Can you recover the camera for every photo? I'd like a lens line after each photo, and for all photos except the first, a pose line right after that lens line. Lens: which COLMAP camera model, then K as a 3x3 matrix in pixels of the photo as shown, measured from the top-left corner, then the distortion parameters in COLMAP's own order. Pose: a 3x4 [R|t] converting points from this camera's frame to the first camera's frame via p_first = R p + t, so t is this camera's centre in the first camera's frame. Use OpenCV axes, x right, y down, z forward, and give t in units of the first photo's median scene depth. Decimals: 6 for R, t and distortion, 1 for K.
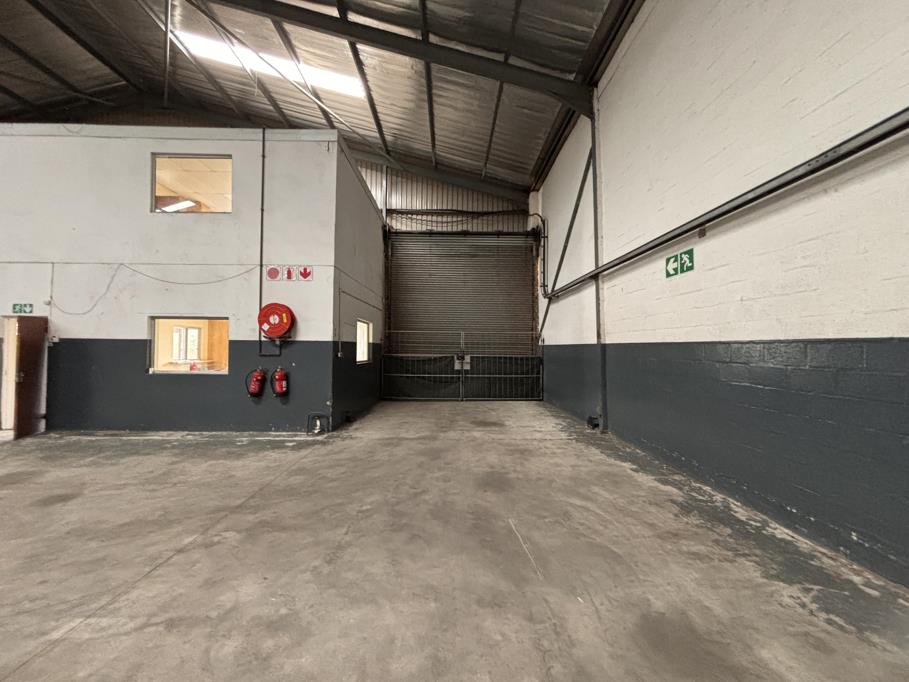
lens RADIAL K [[367.6, 0, 454.5], [0, 367.6, 341.0], [0, 0, 1]] dist [0.000834, -0.000211]
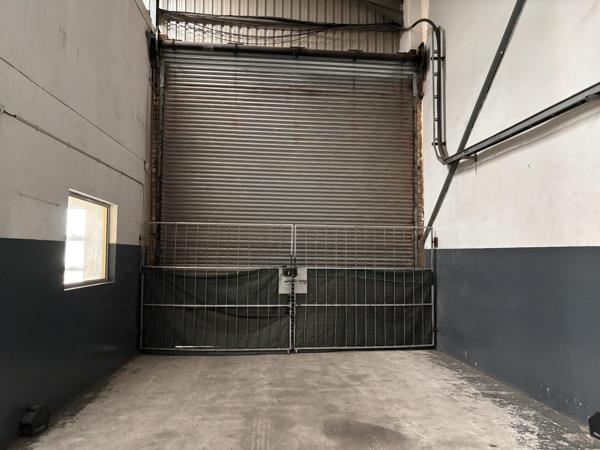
lens RADIAL K [[454.5, 0, 300.0], [0, 454.5, 225.0], [0, 0, 1]] dist [0.060458, -0.000263]
pose [[0.997573, 0.005286, 0.069420, -0.015522], [-0.002239, 0.999033, -0.043900, 0.005239], [-0.069585, 0.043638, 0.996621, 0.317316]]
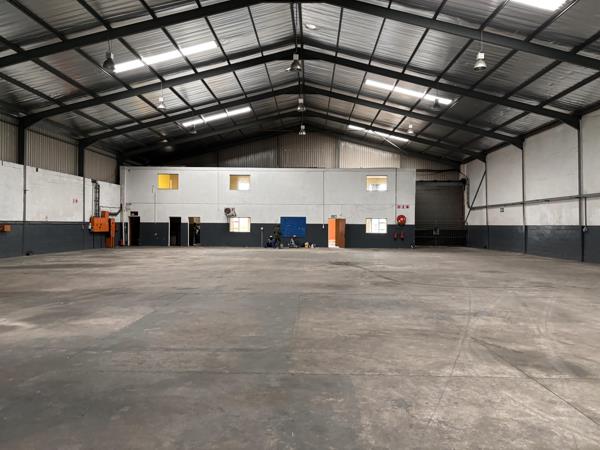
lens RADIAL K [[454.5, 0, 300.0], [0, 454.5, 225.0], [0, 0, 1]] dist [0.060458, -0.000263]
pose [[0.999000, -0.001508, -0.044691, -0.808099], [0.002097, 0.999912, 0.013131, -0.036870], [0.044667, -0.013211, 0.998915, -2.328017]]
